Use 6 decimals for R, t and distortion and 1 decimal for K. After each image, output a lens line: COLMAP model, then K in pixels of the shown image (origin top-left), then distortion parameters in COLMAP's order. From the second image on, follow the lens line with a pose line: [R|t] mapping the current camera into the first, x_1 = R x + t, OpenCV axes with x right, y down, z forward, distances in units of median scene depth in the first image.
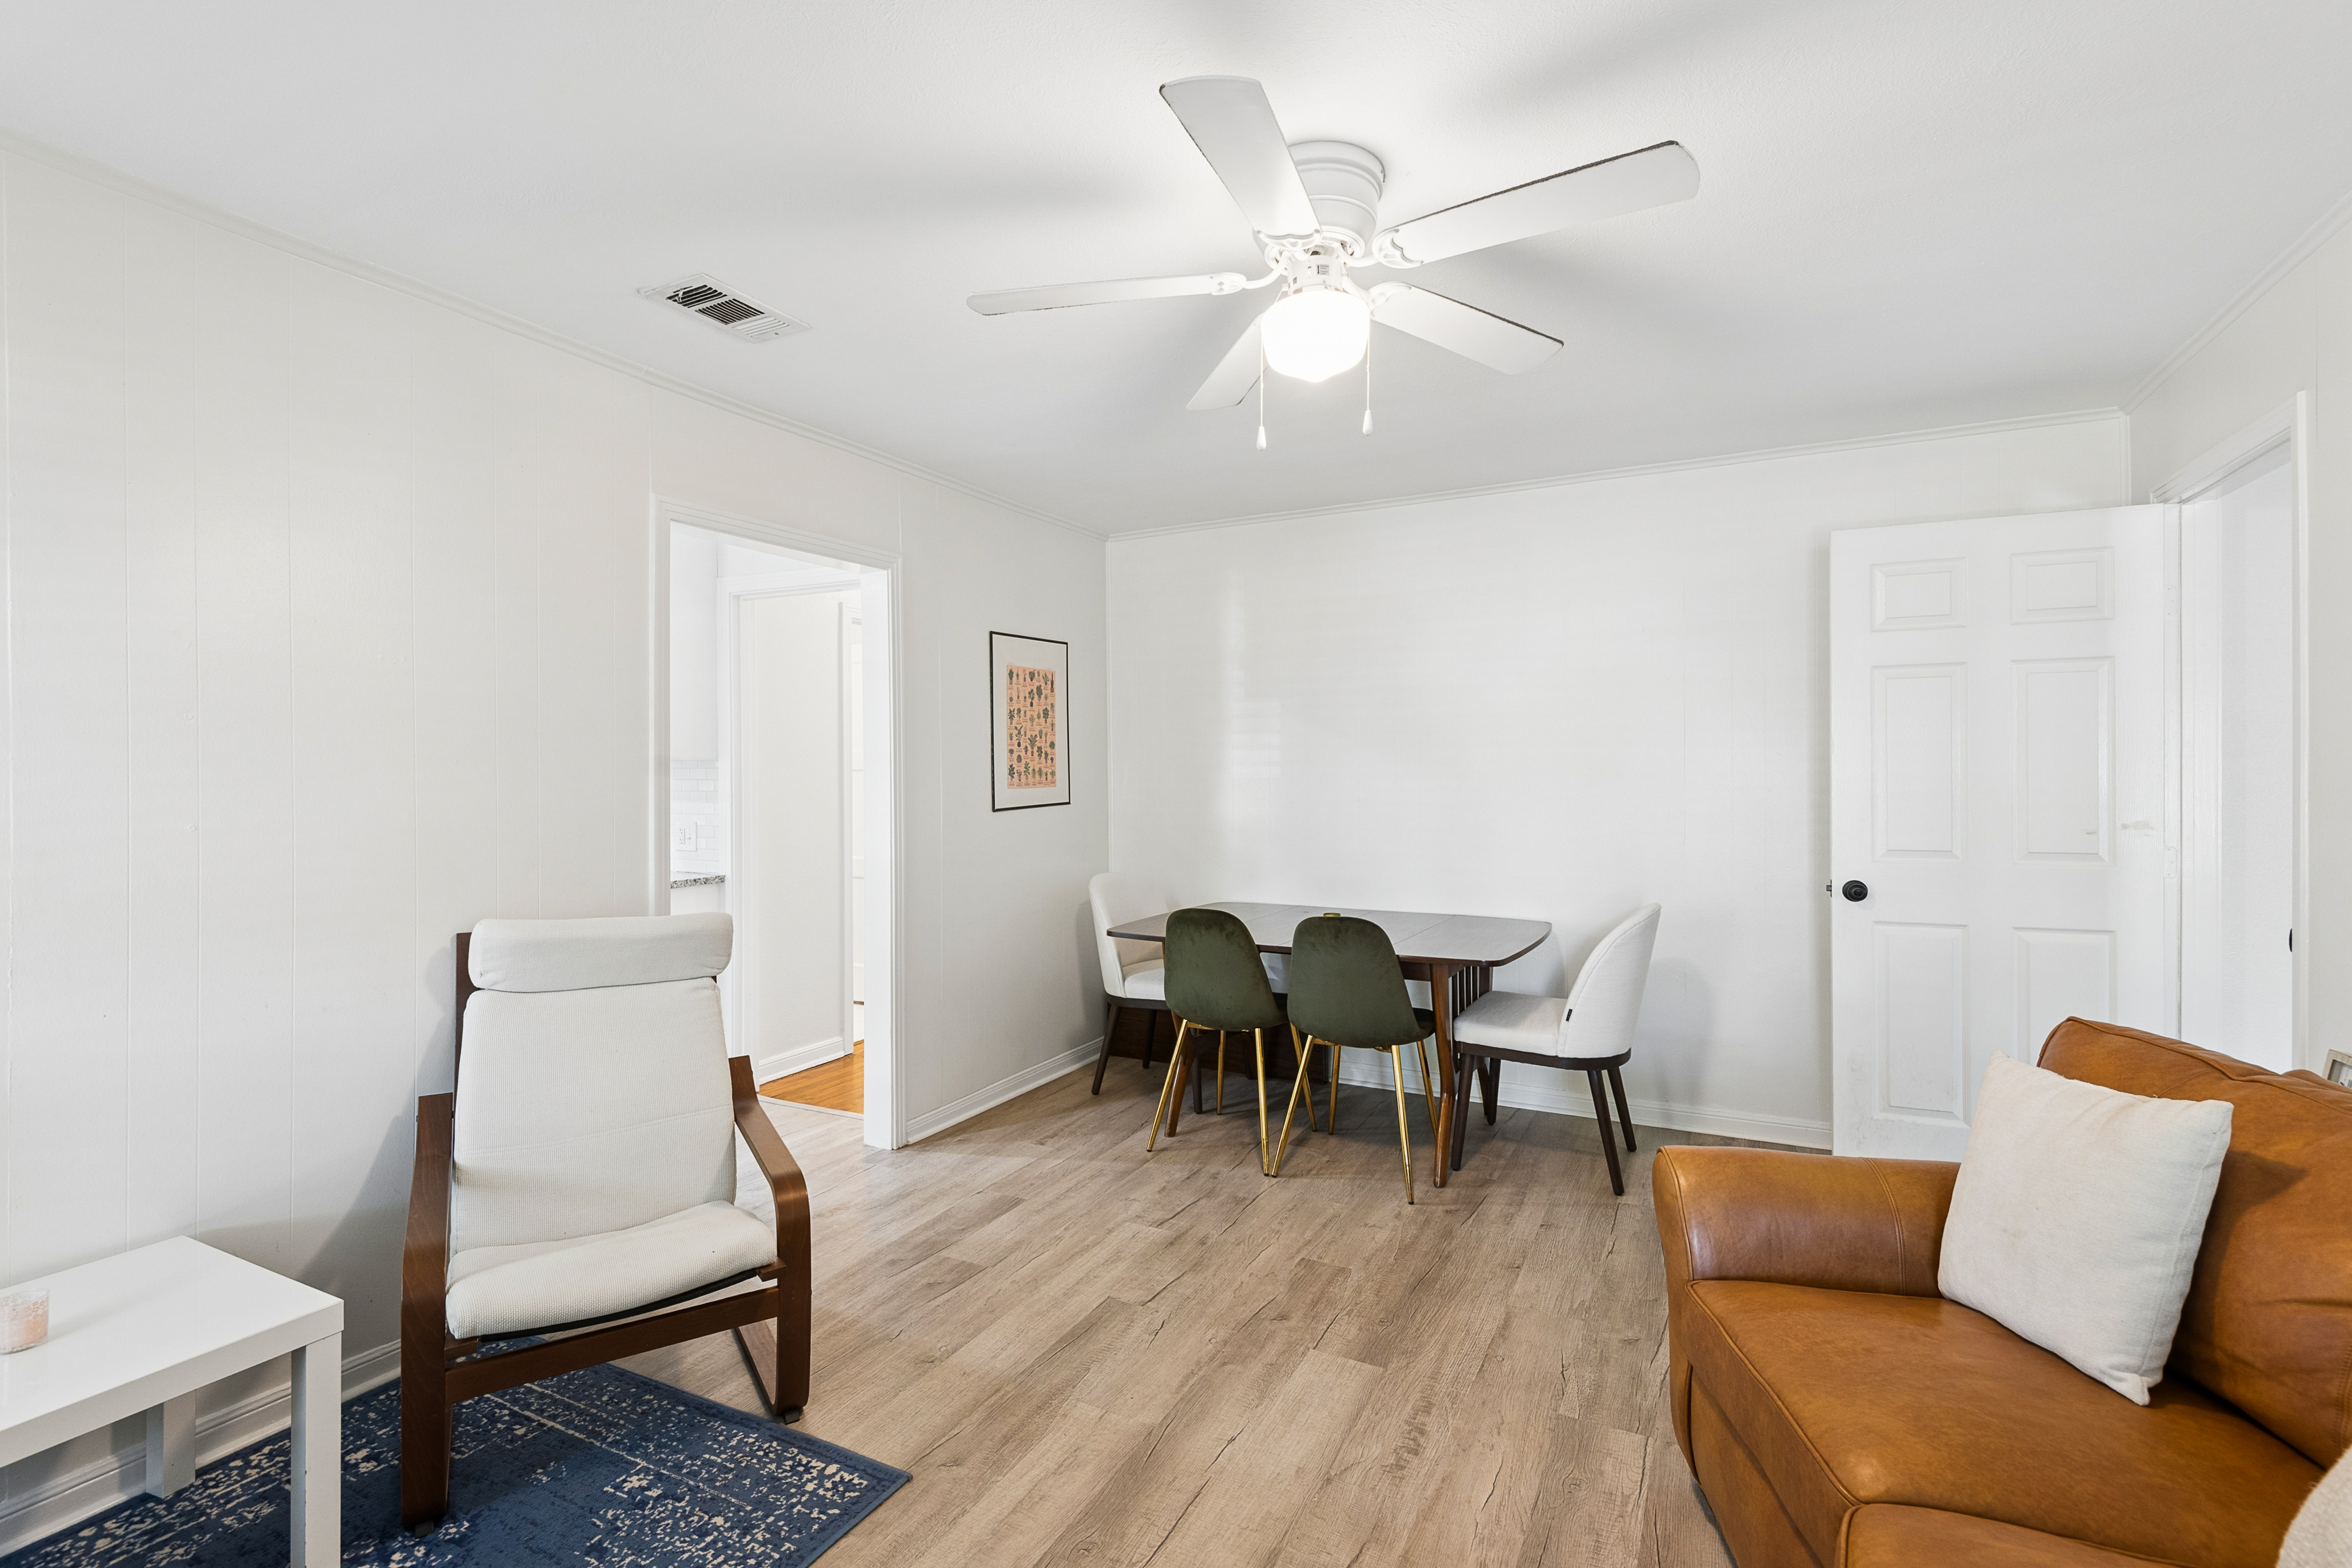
lens RADIAL K [[1083.1, 0, 1188.4], [0, 1083.1, 779.0], [0, 0, 1]] dist [0.037762, -0.024245]
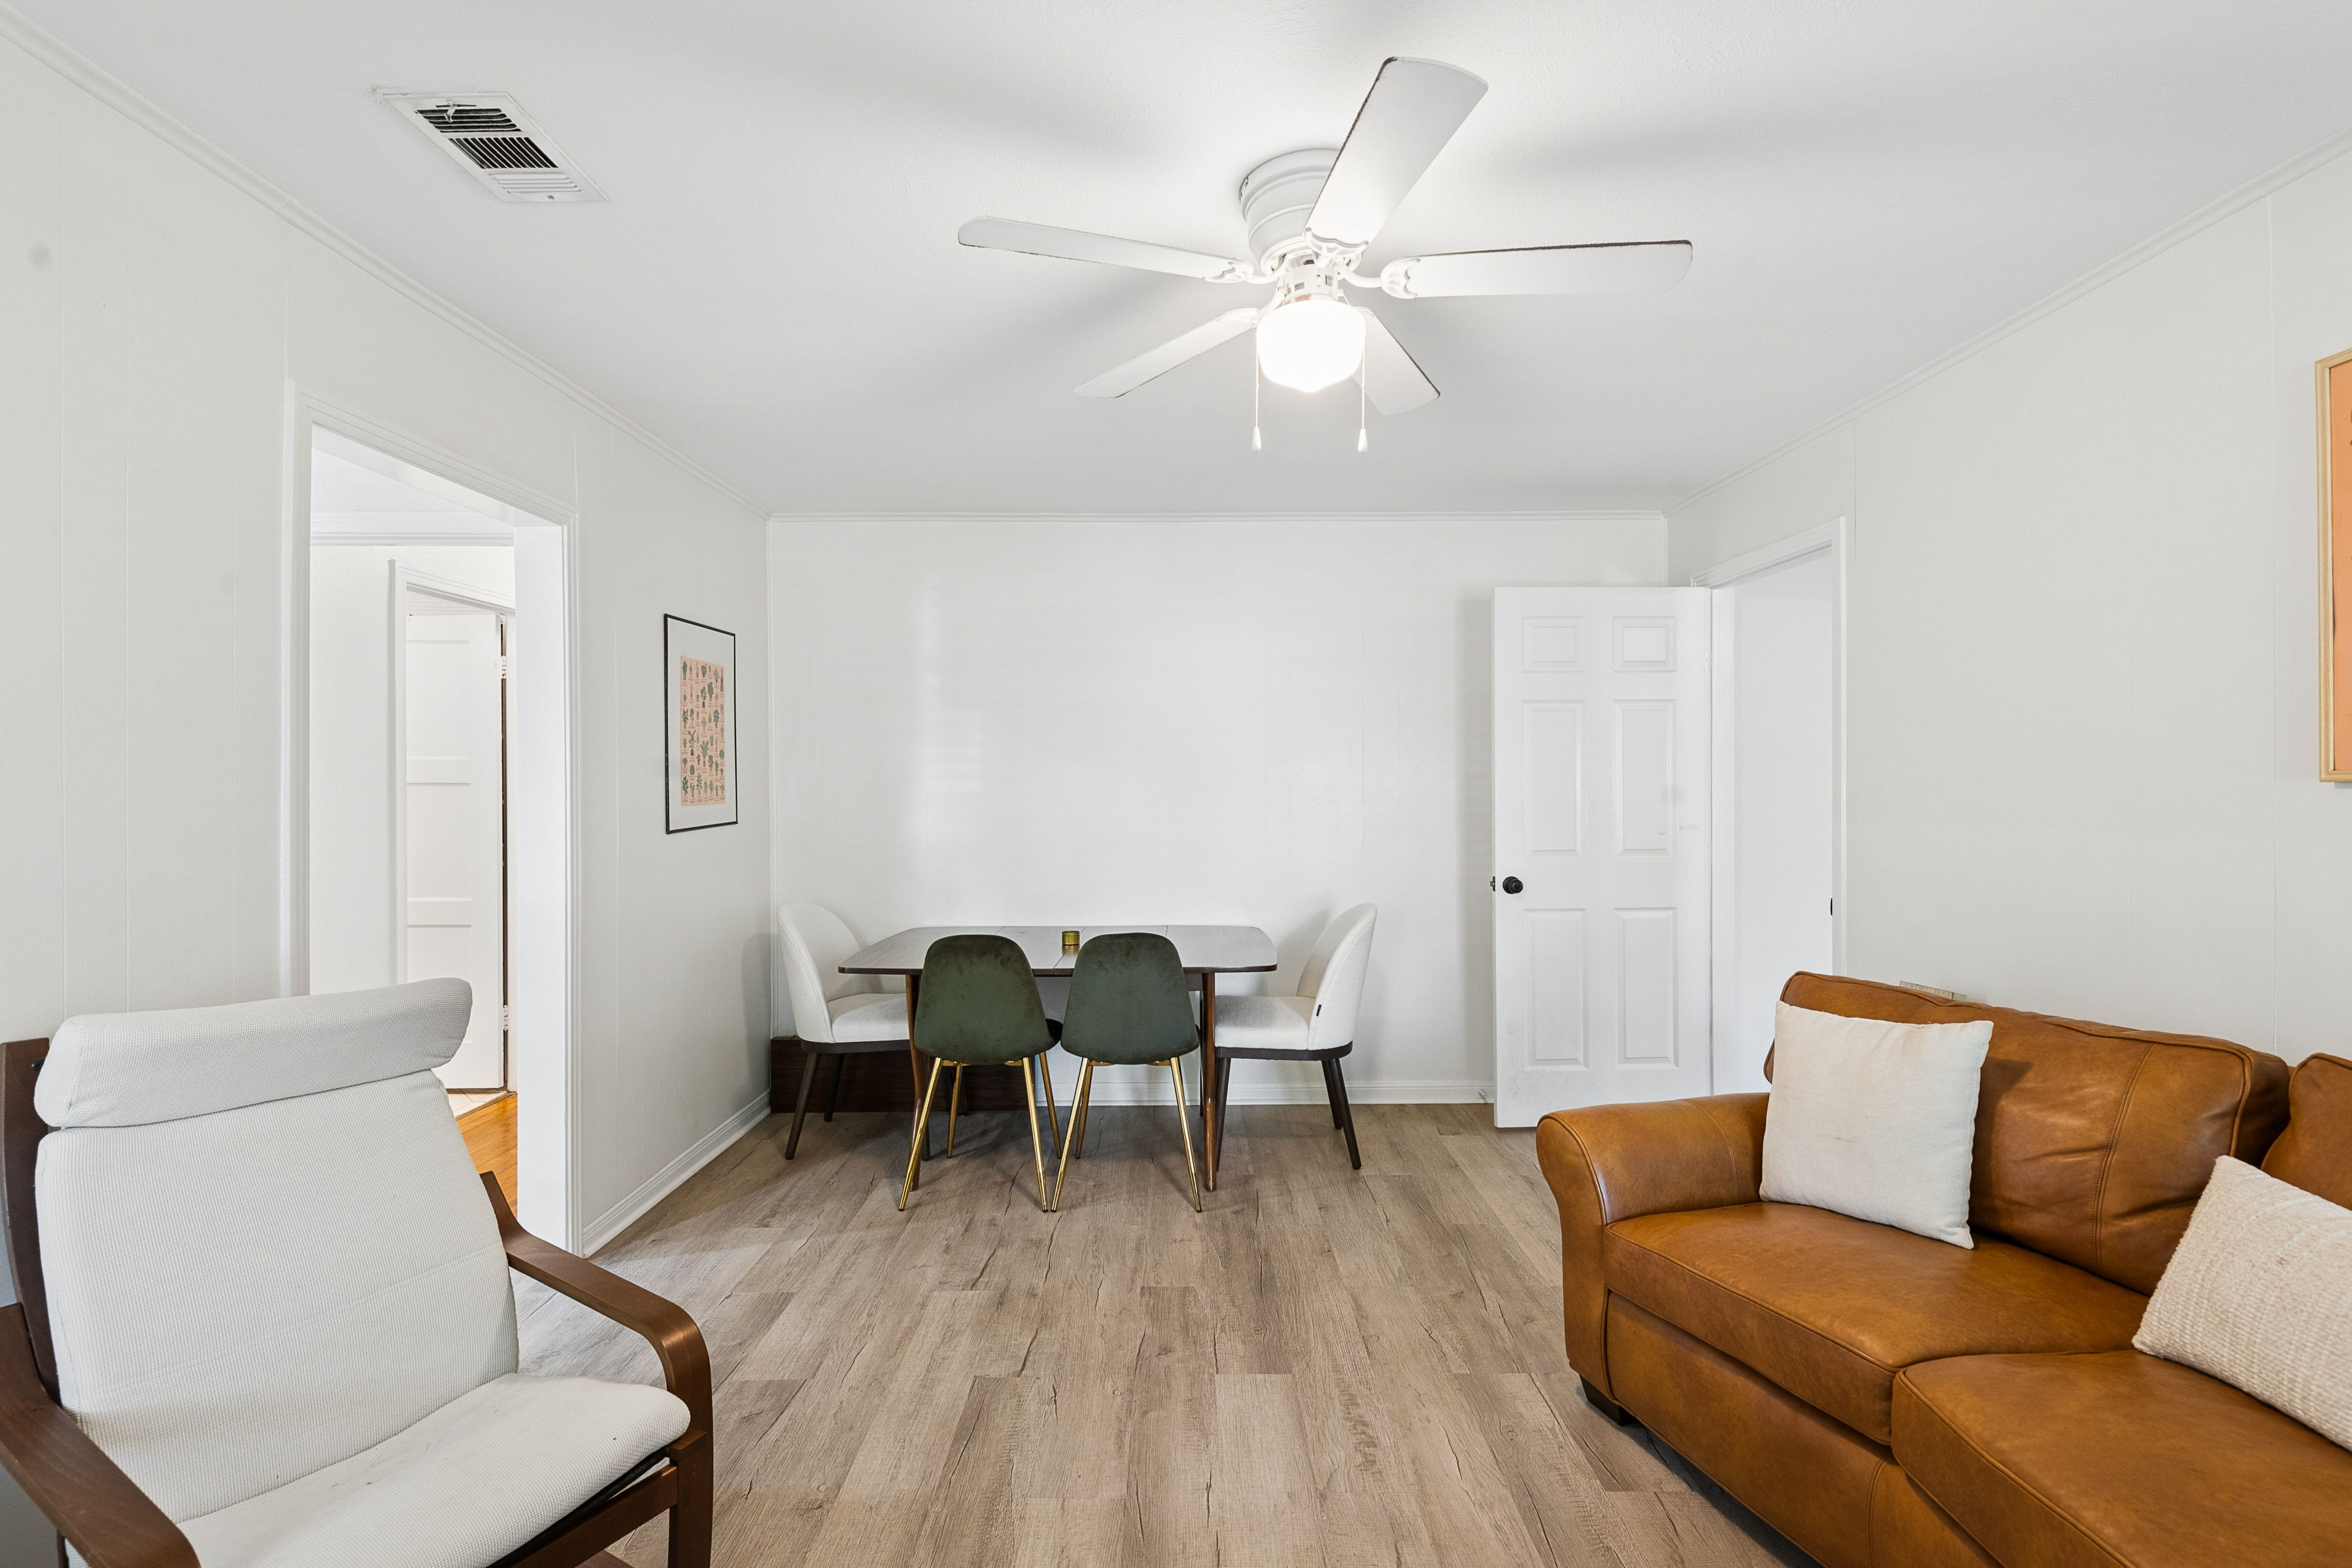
lens RADIAL K [[1079.5, 0, 1184.6], [0, 1079.5, 793.5], [0, 0, 1]] dist [0.054754, -0.048543]
pose [[0.883748, -0.001136, 0.467961, -0.282708], [0.002105, 0.999997, -0.001549, 0.002059], [-0.467958, 0.002354, 0.883748, 0.112378]]
